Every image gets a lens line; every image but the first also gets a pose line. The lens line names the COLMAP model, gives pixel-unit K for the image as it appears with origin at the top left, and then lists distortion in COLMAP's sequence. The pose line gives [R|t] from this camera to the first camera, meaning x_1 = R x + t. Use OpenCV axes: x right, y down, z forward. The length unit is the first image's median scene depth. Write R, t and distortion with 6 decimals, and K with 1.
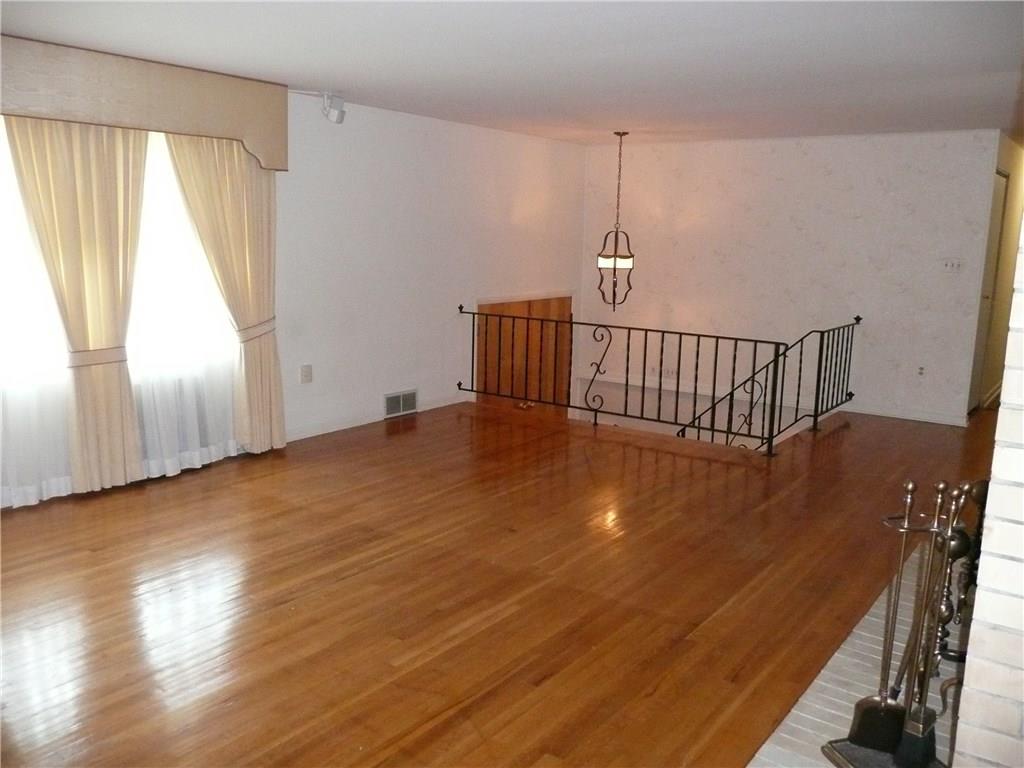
lens RADIAL K [[860.7, 0, 515.5], [0, 860.7, 386.3], [0, 0, 1]] dist [-0.016961, 0.002718]
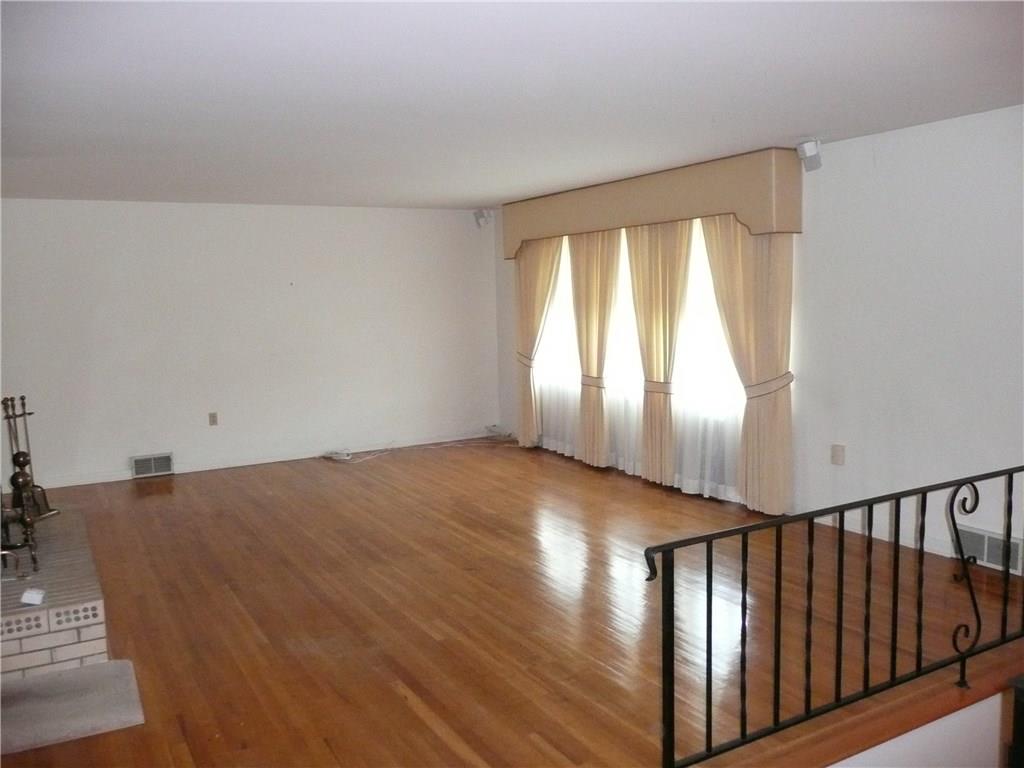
lens RADIAL K [[860.7, 0, 515.5], [0, 860.7, 386.3], [0, 0, 1]] dist [-0.016961, 0.002718]
pose [[-0.420690, 0.084533, -0.903257, 0.898809], [-0.141780, 0.977289, 0.157496, -0.229534], [0.896057, 0.194321, -0.399151, 1.383243]]
